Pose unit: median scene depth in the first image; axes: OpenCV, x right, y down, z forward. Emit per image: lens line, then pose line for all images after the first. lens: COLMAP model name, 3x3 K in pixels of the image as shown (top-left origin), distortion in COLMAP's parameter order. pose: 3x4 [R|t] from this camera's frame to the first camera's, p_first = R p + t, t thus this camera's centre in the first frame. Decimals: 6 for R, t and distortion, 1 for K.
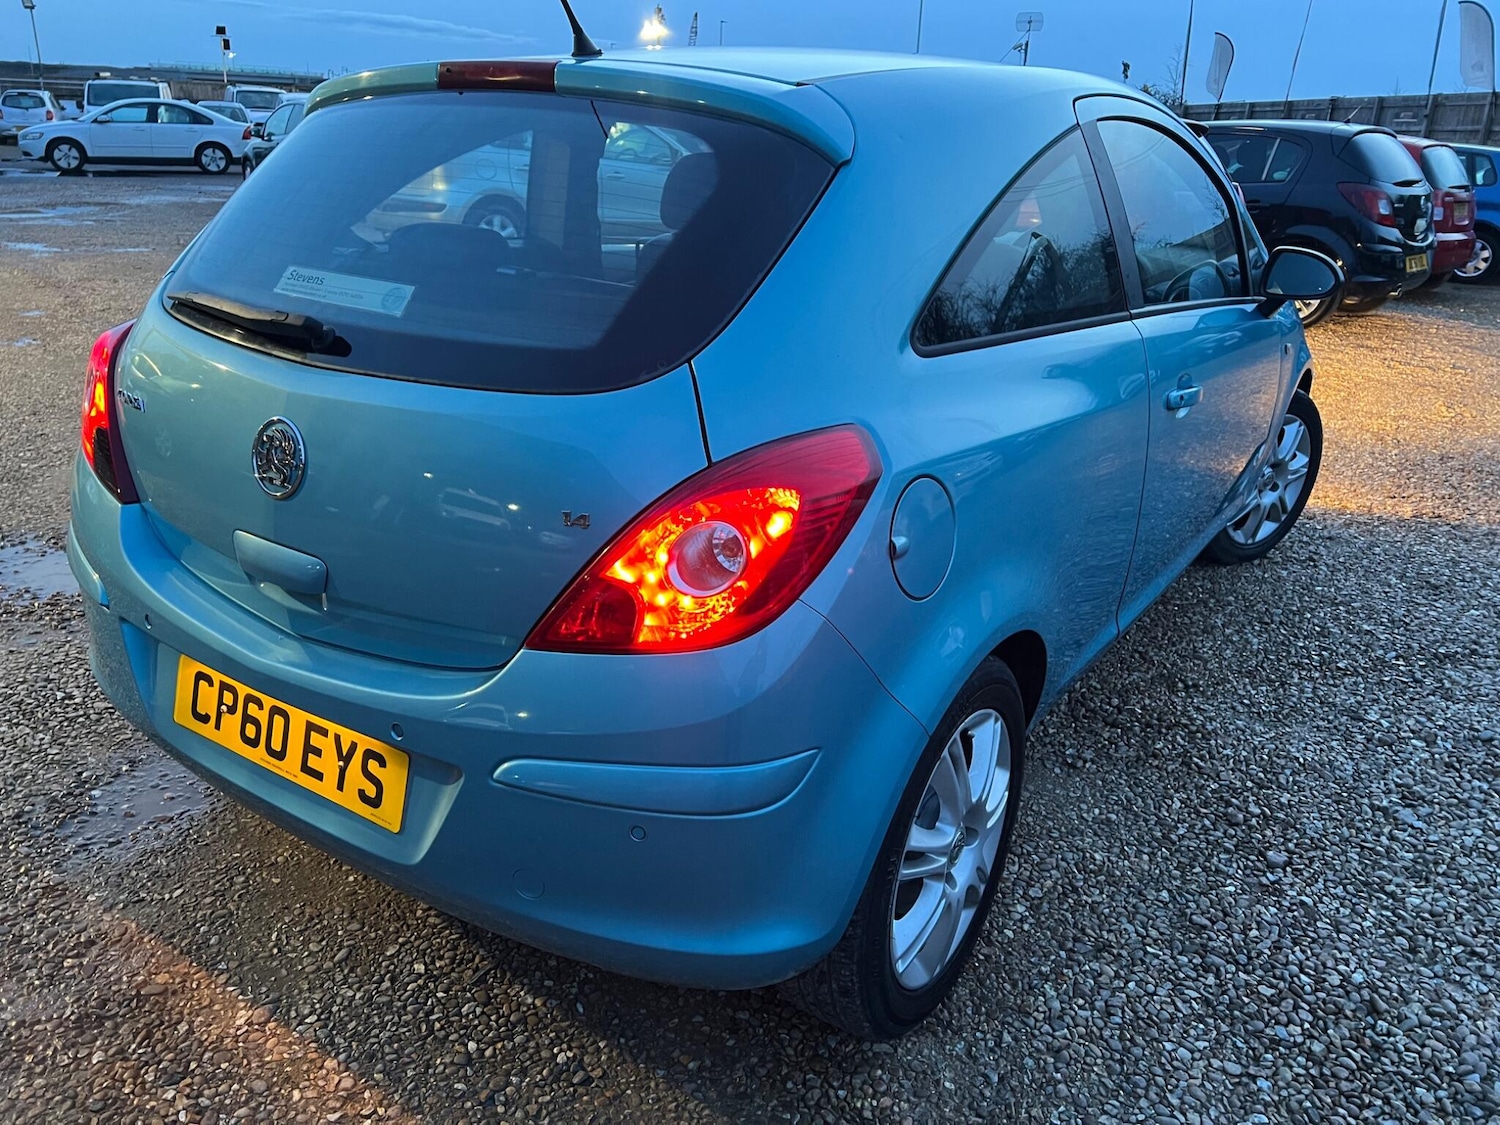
lens RADIAL K [[1019.6, 0, 699.2], [0, 1019.6, 558.0], [0, 0, 1]] dist [0.035055, -0.029095]
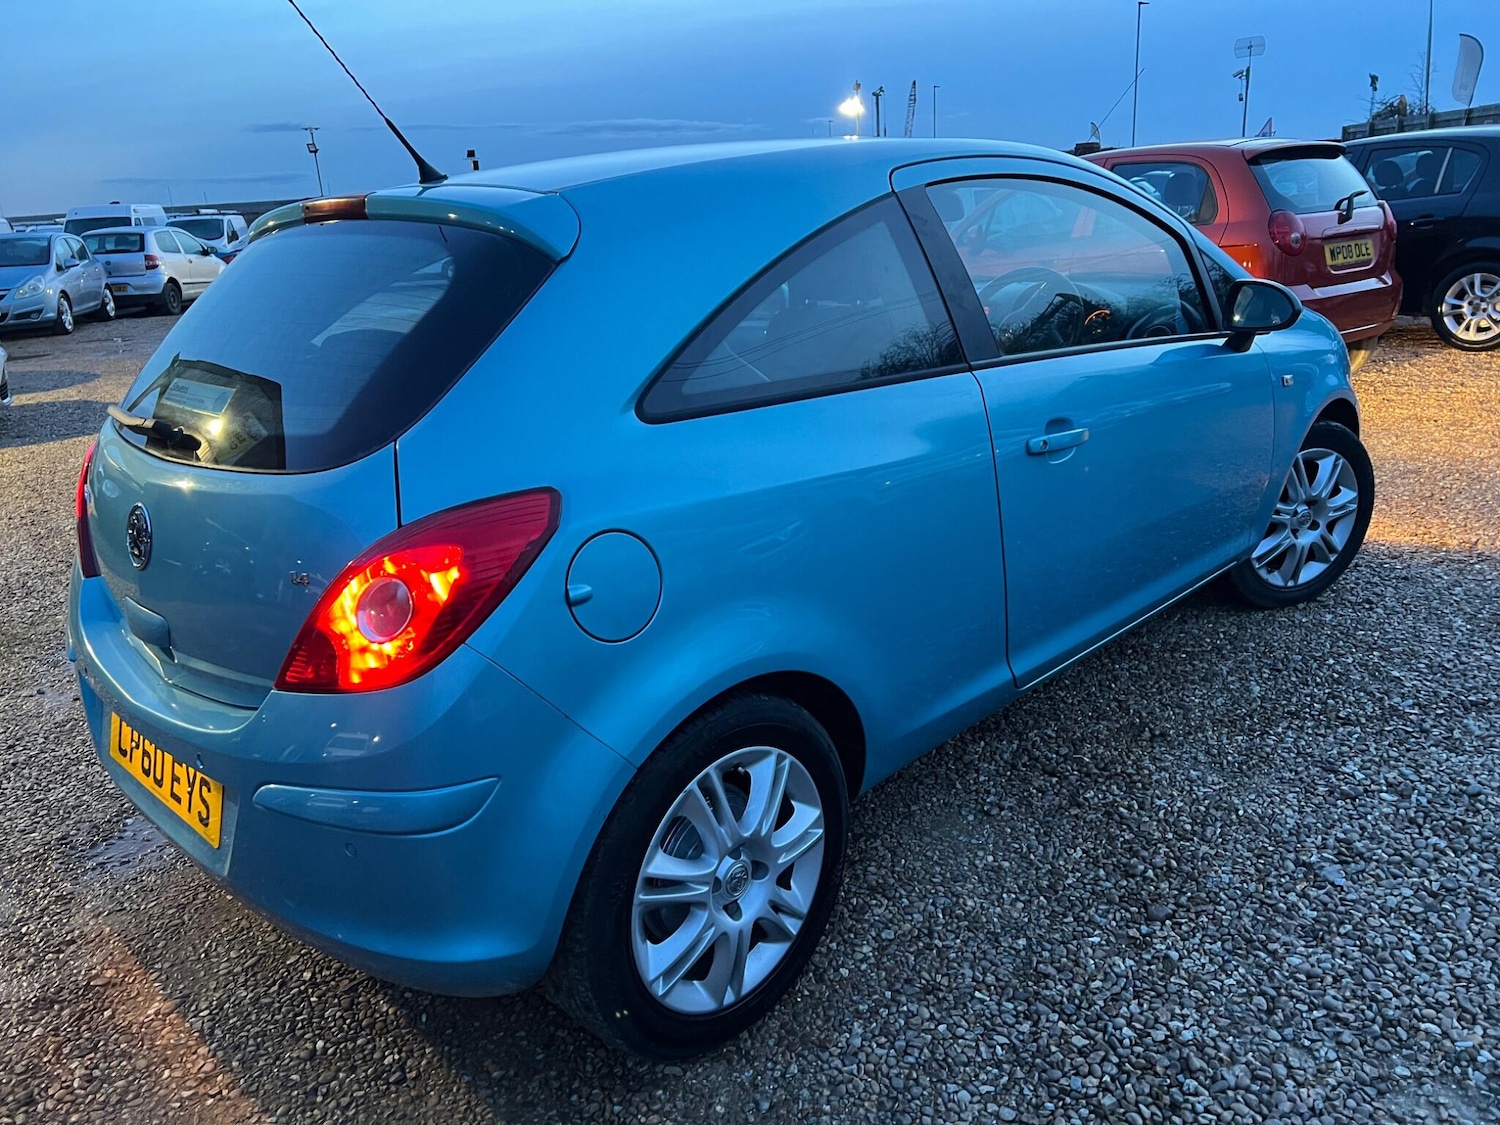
lens RADIAL K [[1019.6, 0, 744.2], [0, 1019.6, 564.5], [0, 0, 1]] dist [0.035055, -0.029095]
pose [[0.978566, -0.031461, -0.203517, 0.449660], [0.020297, 0.998184, -0.056712, 0.017082], [0.204932, 0.051365, 0.977428, -0.042075]]
